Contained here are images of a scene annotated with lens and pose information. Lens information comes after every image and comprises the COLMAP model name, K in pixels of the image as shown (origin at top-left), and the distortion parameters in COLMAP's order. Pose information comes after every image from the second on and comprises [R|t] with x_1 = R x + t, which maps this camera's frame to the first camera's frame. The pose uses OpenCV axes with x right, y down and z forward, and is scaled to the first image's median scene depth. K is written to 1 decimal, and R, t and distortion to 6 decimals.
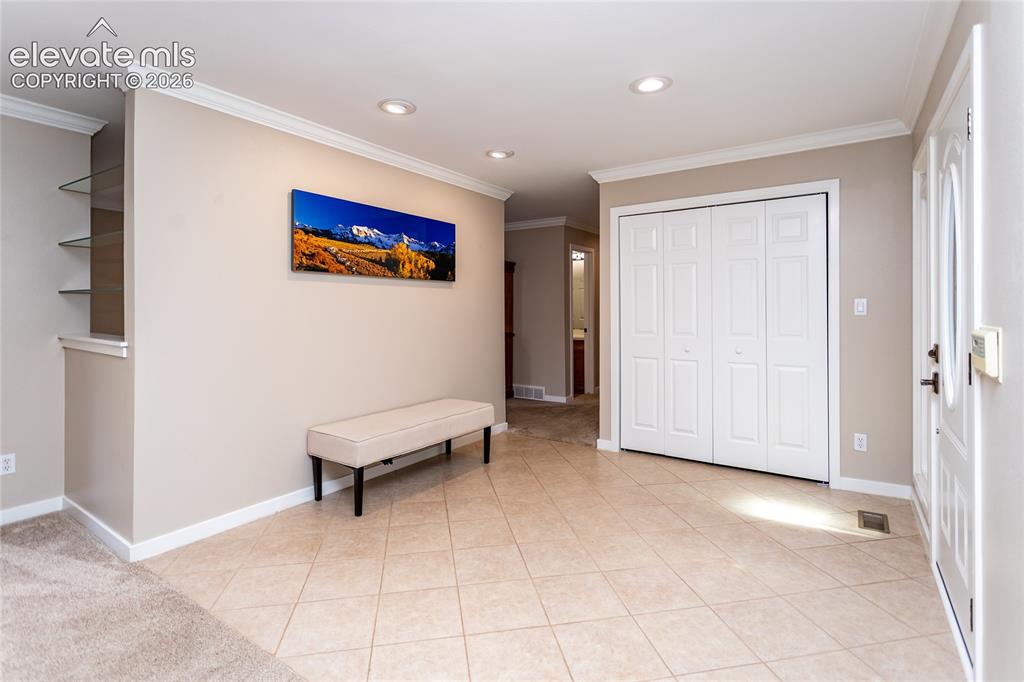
lens RADIAL K [[494.5, 0, 500.1], [0, 494.5, 308.4], [0, 0, 1]] dist [0.003075, -0.000767]
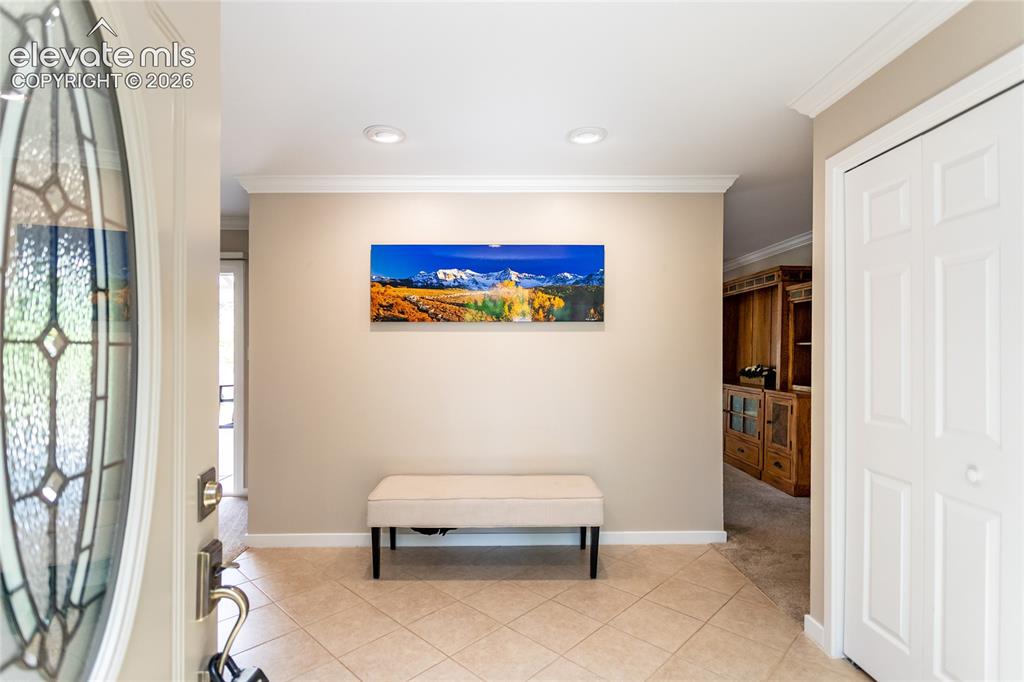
lens RADIAL K [[494.5, 0, 501.4], [0, 494.5, 346.7], [0, 0, 1]] dist [0.003075, -0.000767]
pose [[0.586710, -0.002183, -0.809794, 0.535622], [0.004034, 0.999992, 0.000227, -0.021236], [0.809787, -0.003400, 0.586714, 0.545033]]
